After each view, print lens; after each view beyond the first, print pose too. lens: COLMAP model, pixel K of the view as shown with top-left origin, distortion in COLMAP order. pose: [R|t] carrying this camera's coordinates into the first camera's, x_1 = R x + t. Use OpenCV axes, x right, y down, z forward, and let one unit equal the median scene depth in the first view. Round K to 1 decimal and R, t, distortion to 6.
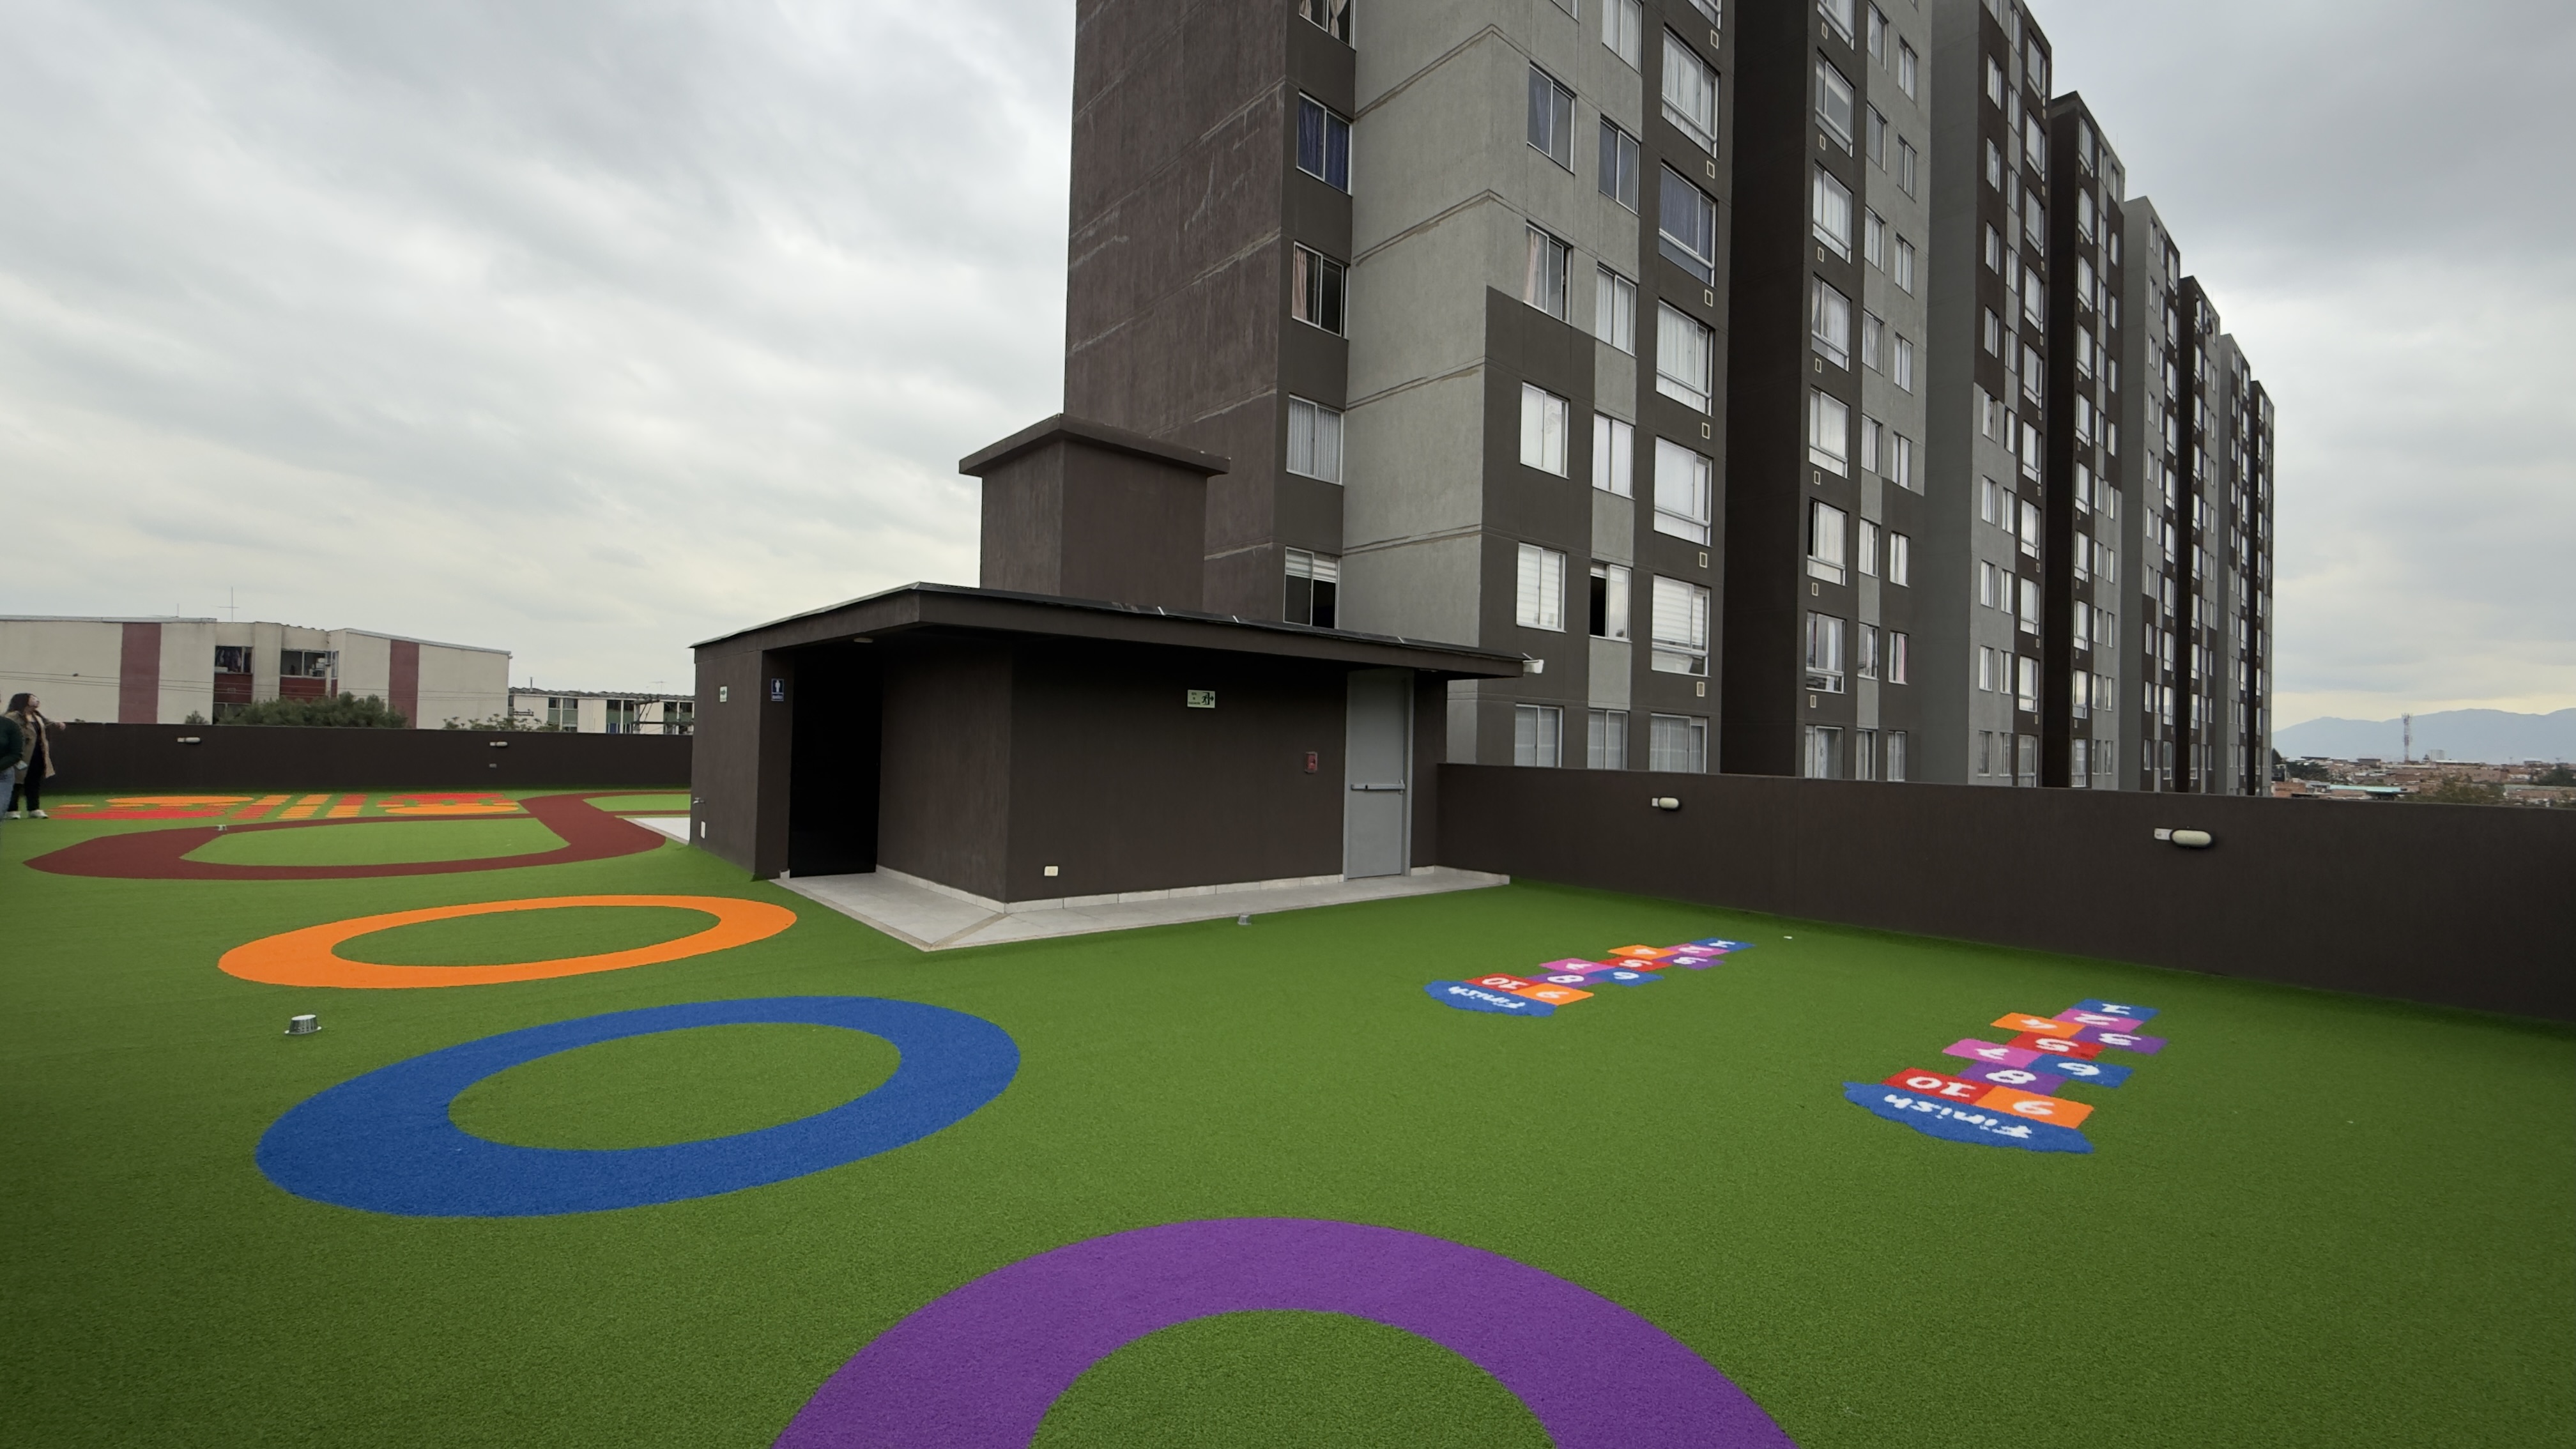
lens RADIAL K [[1027.5, 0, 1289.1], [0, 1027.5, 722.4], [0, 0, 1]] dist [0.001106, 0.000276]
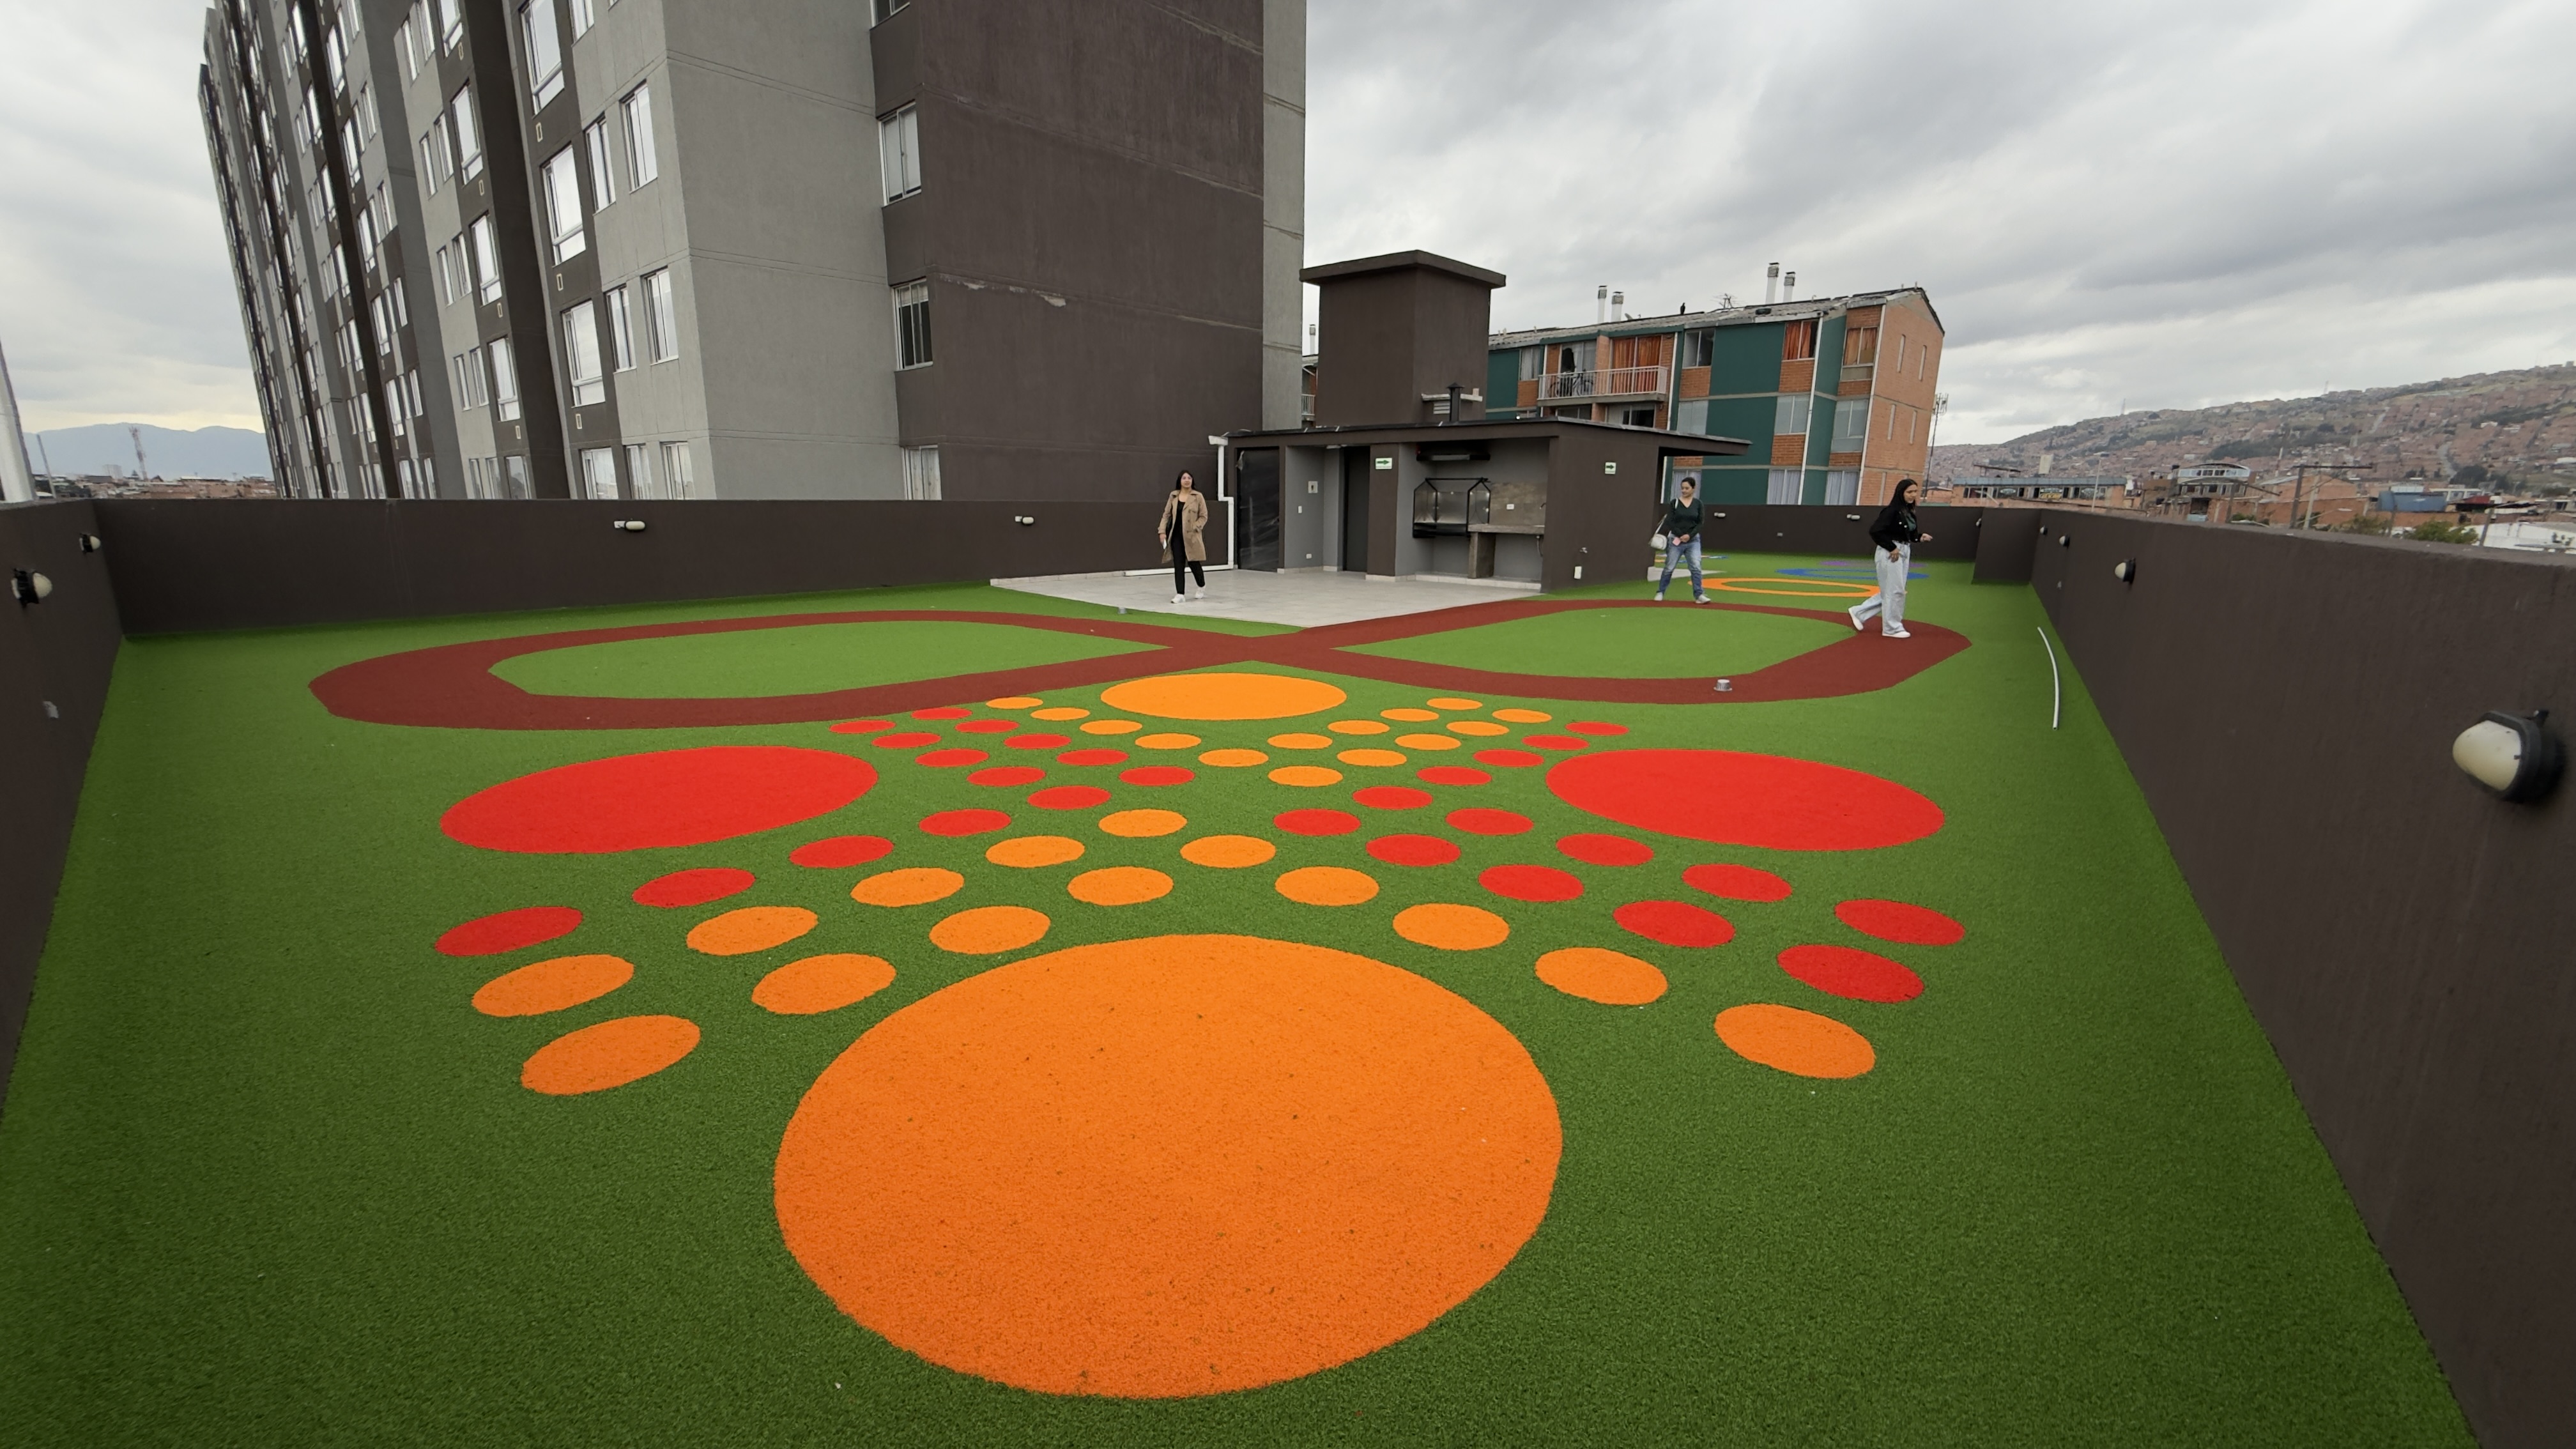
lens RADIAL K [[1027.5, 0, 1284.3], [0, 1027.5, 728.6], [0, 0, 1]] dist [0.001106, 0.000276]
pose [[-0.106308, -0.242889, 0.964211, -1.220778], [-0.031952, 0.970040, 0.240834, -0.003844], [-0.993820, -0.005206, -0.110884, 0.997387]]
